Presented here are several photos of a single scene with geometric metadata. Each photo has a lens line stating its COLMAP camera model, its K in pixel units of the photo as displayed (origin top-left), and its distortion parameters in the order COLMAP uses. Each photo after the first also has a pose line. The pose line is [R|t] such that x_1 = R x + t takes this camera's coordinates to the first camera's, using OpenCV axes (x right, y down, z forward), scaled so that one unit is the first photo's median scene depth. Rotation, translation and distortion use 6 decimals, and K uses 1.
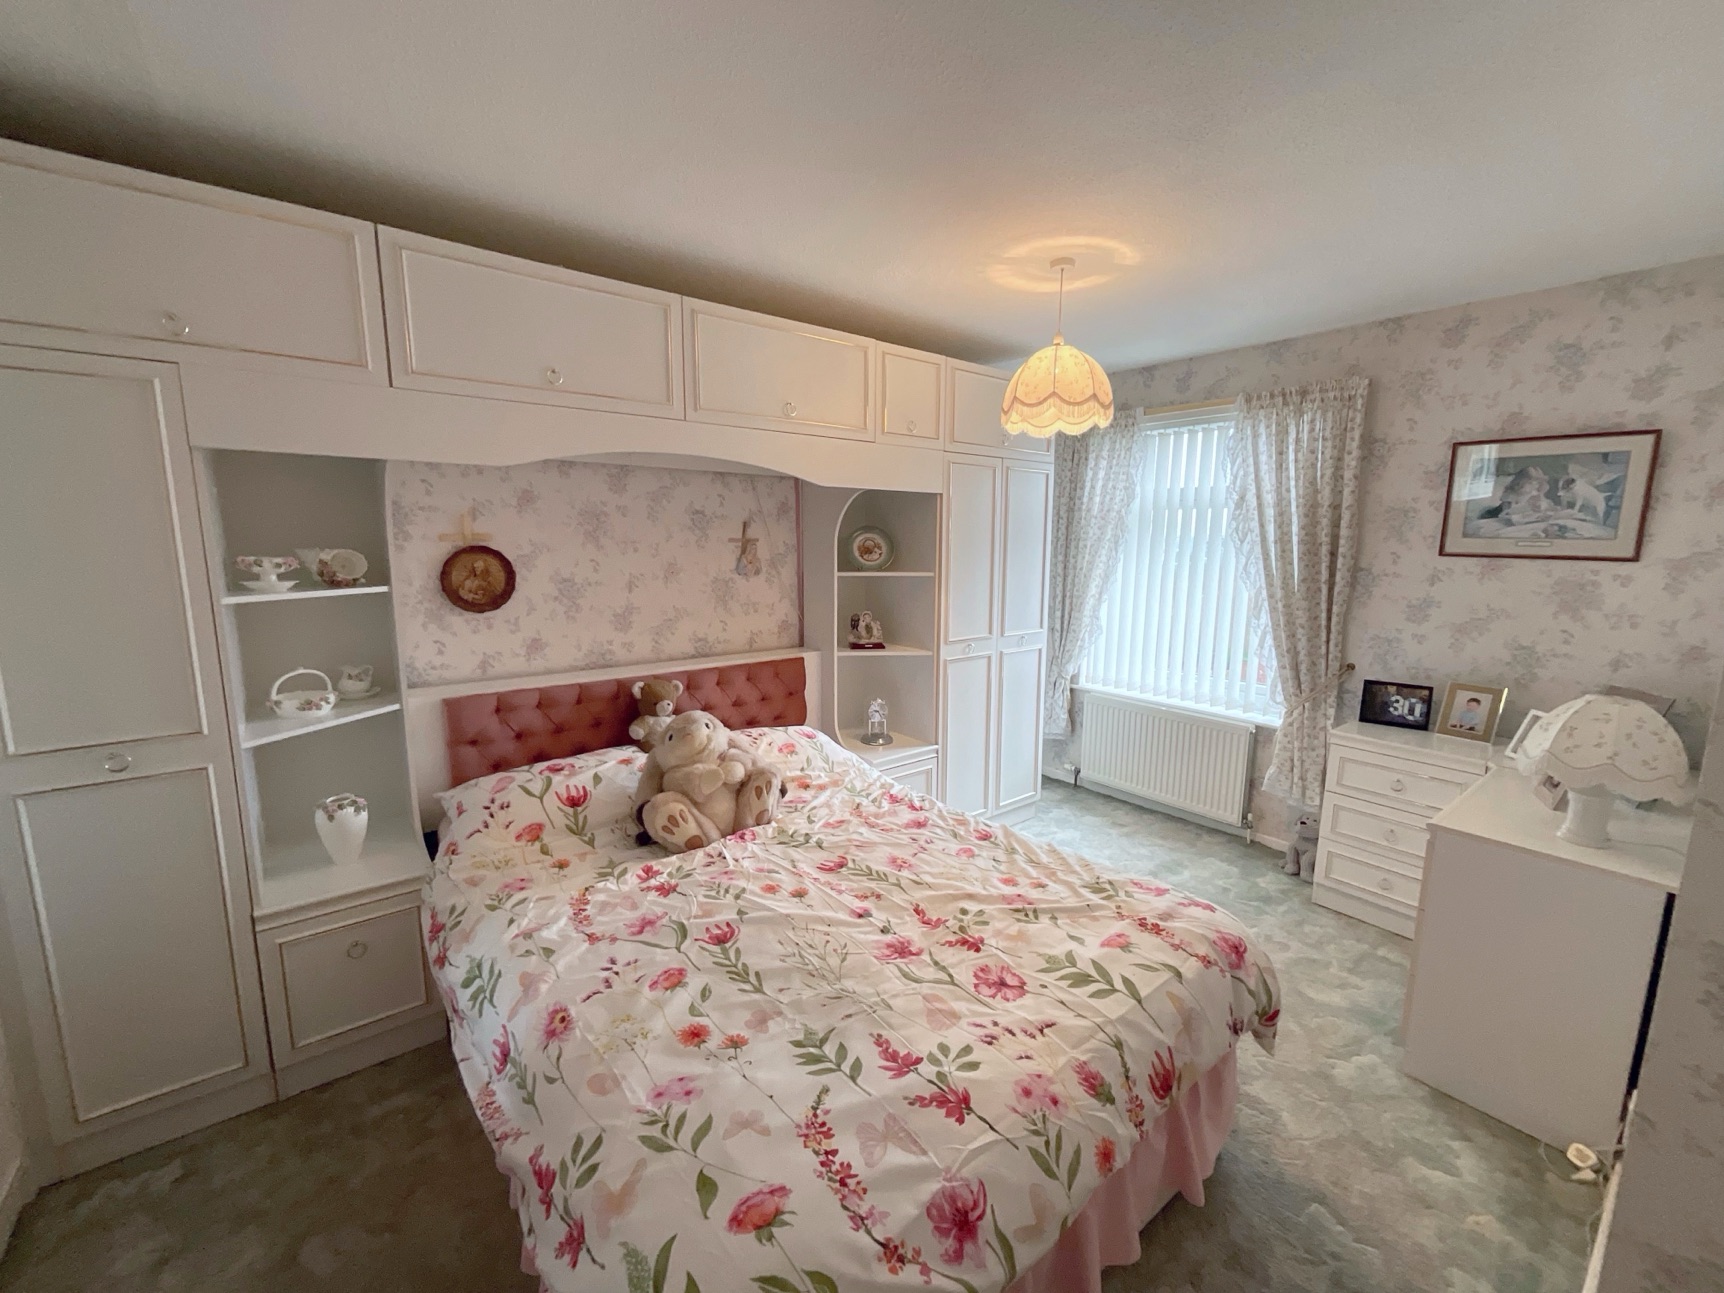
lens RADIAL K [[697.7, 0, 860.6], [0, 697.7, 648.4], [0, 0, 1]] dist [-0.002672, 0.001626]
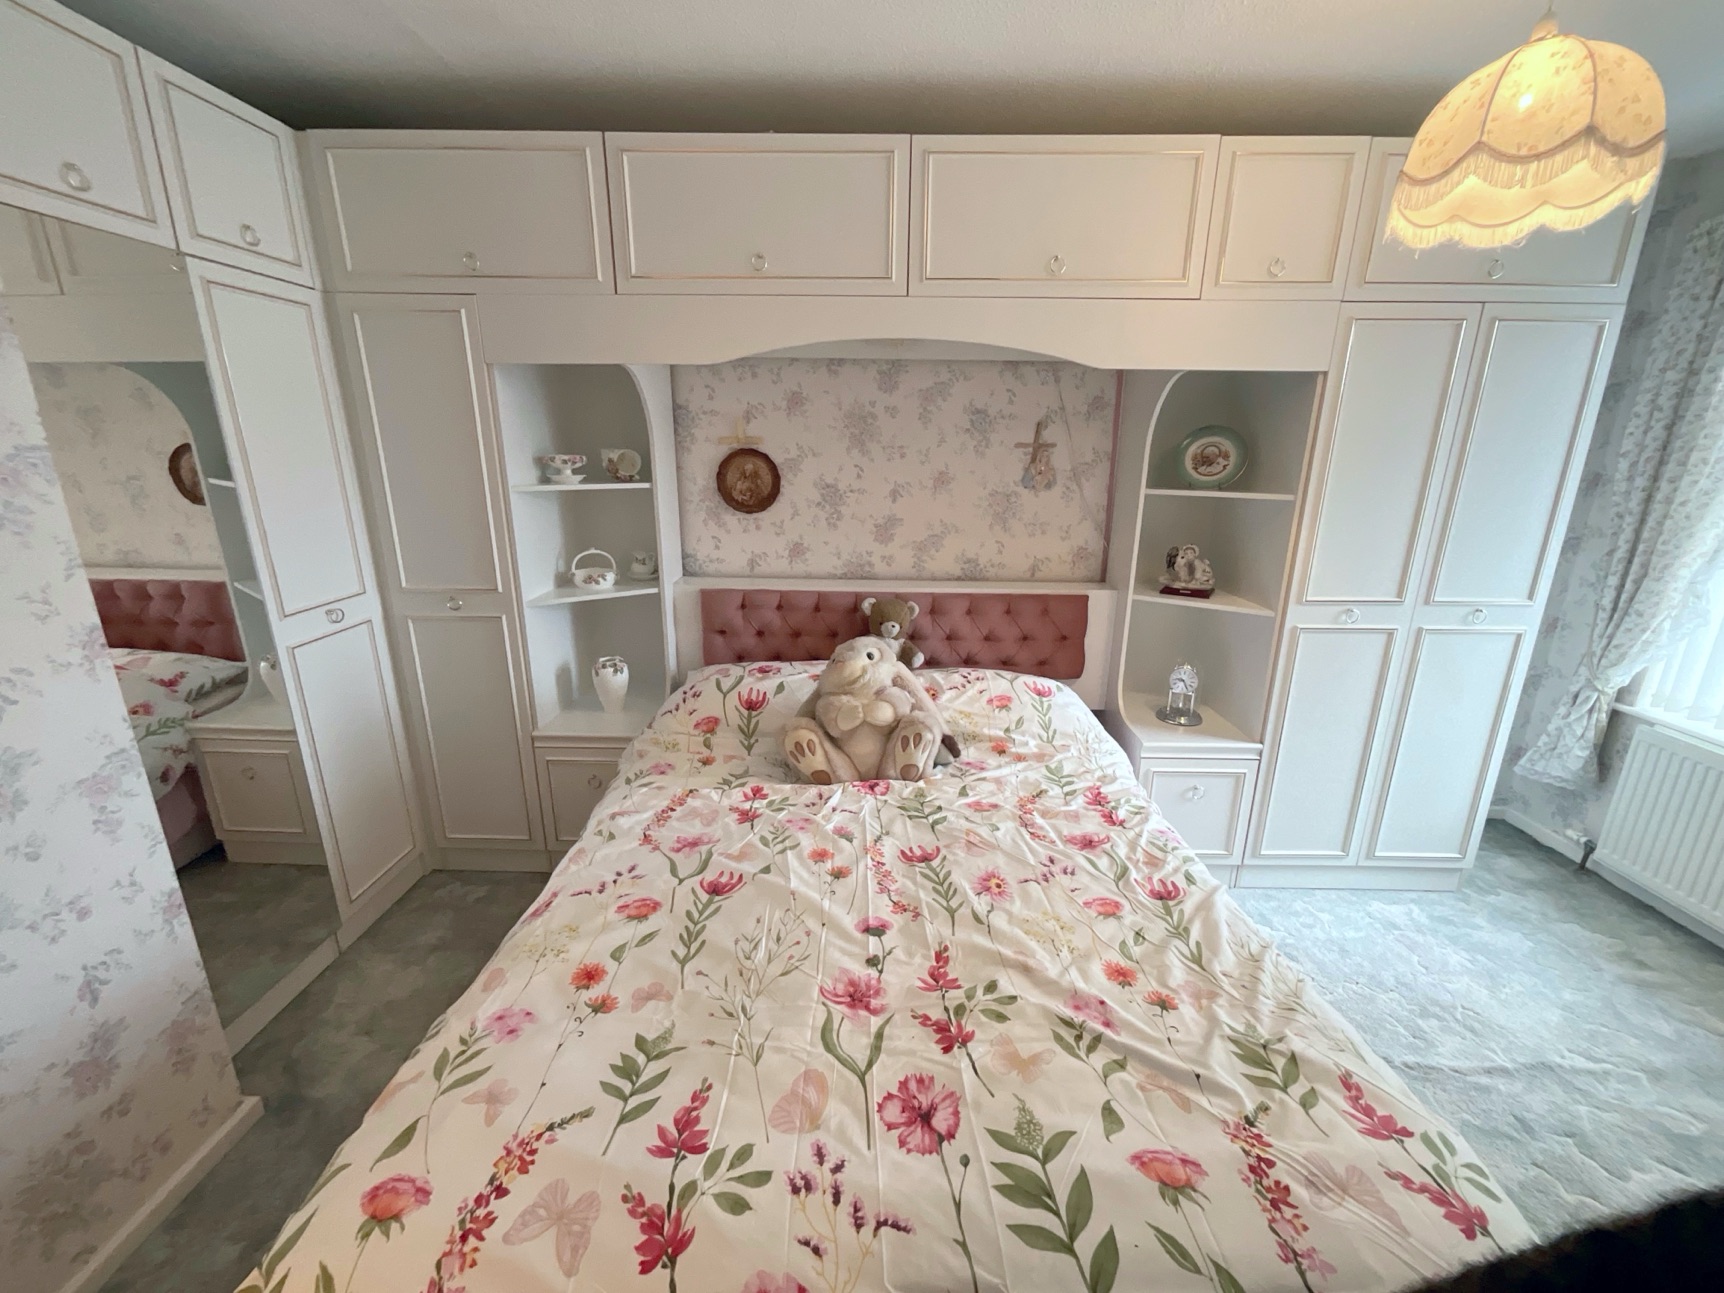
lens RADIAL K [[697.7, 0, 863.2], [0, 697.7, 645.6], [0, 0, 1]] dist [-0.002672, 0.001626]
pose [[0.776739, 0.173057, -0.605580, 0.278149], [-0.104441, 0.983589, 0.147120, -0.028177], [0.621102, -0.051026, 0.782067, 0.273475]]
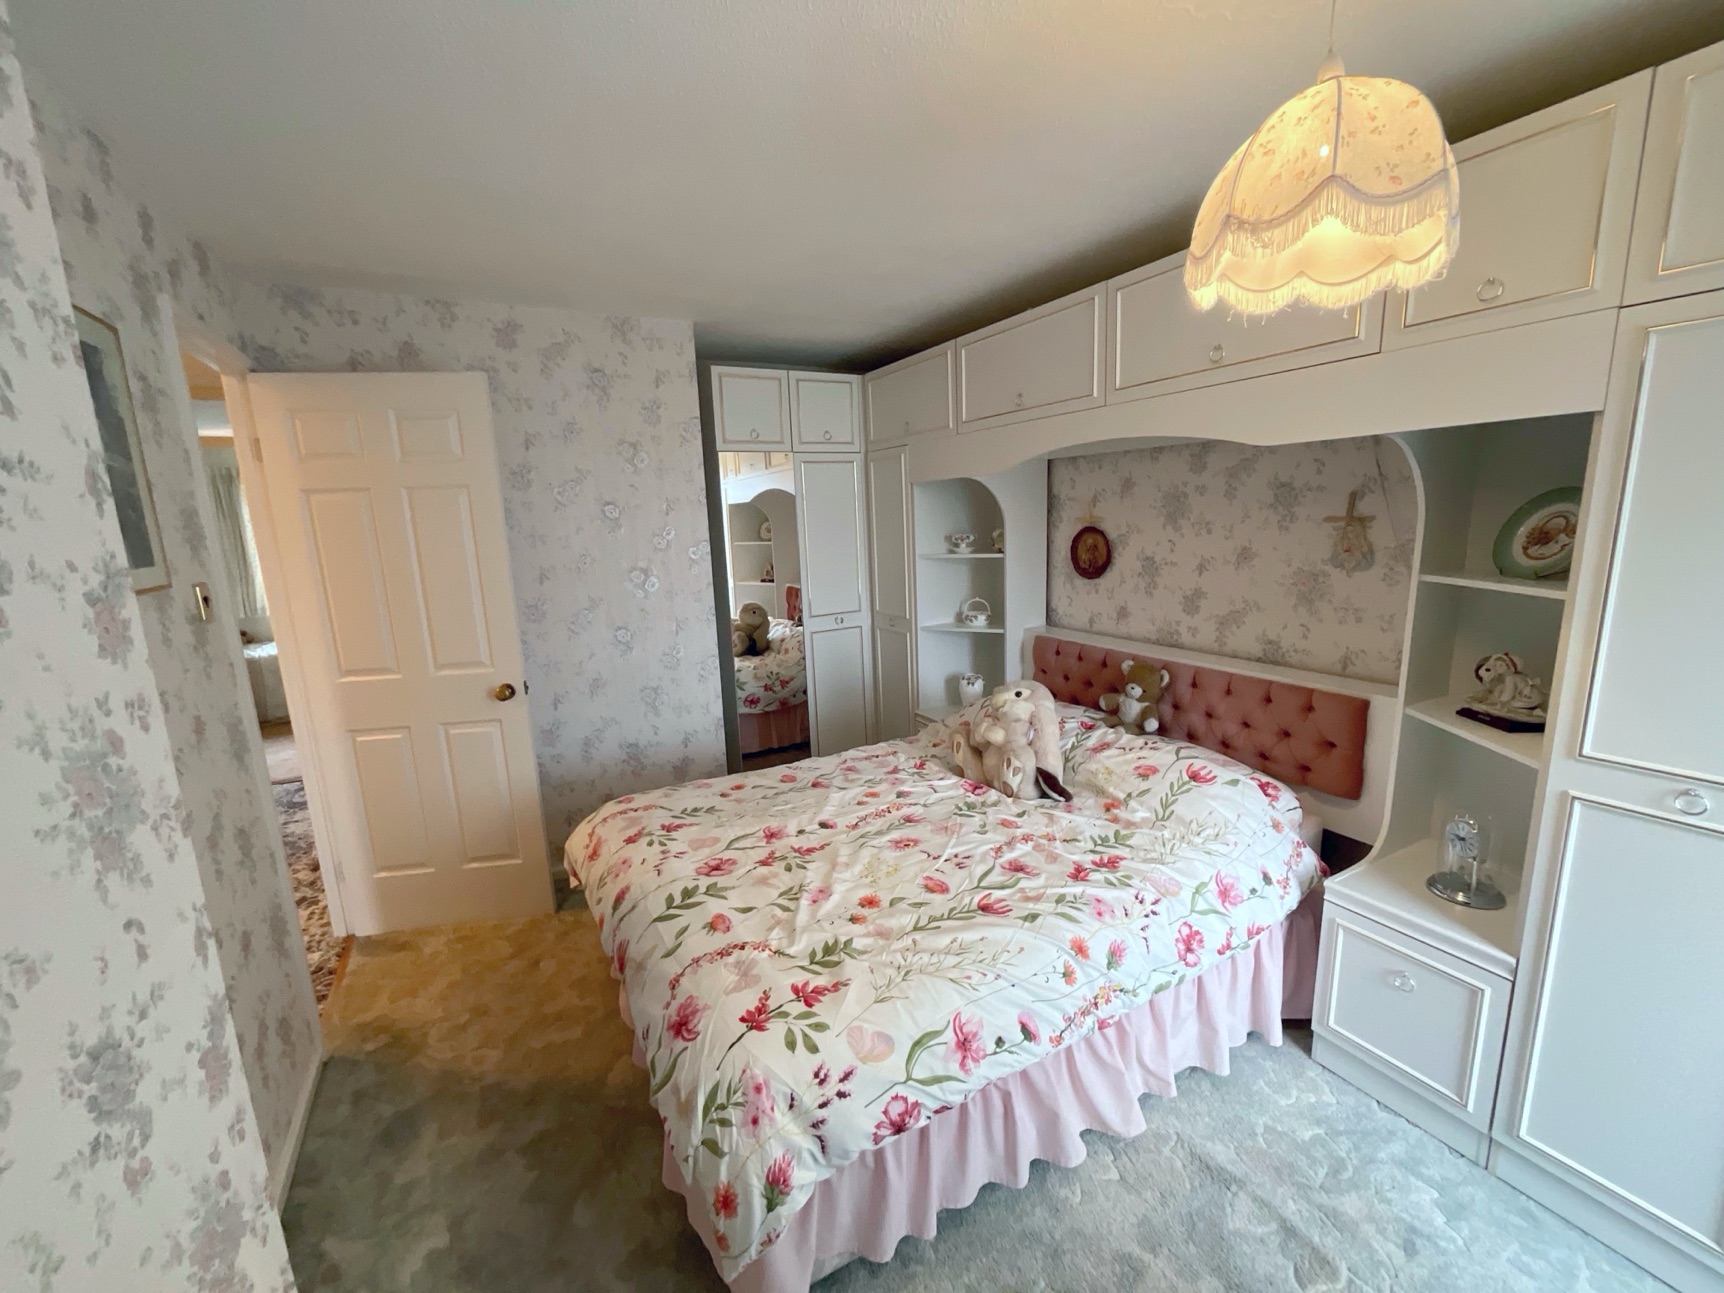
lens RADIAL K [[697.7, 0, 864.4], [0, 697.7, 642.9], [0, 0, 1]] dist [-0.002672, 0.001626]
pose [[-0.160222, 0.177297, -0.971028, 0.806361], [-0.123739, 0.972369, 0.197959, -0.143809], [0.979294, 0.151871, -0.133857, 0.809867]]
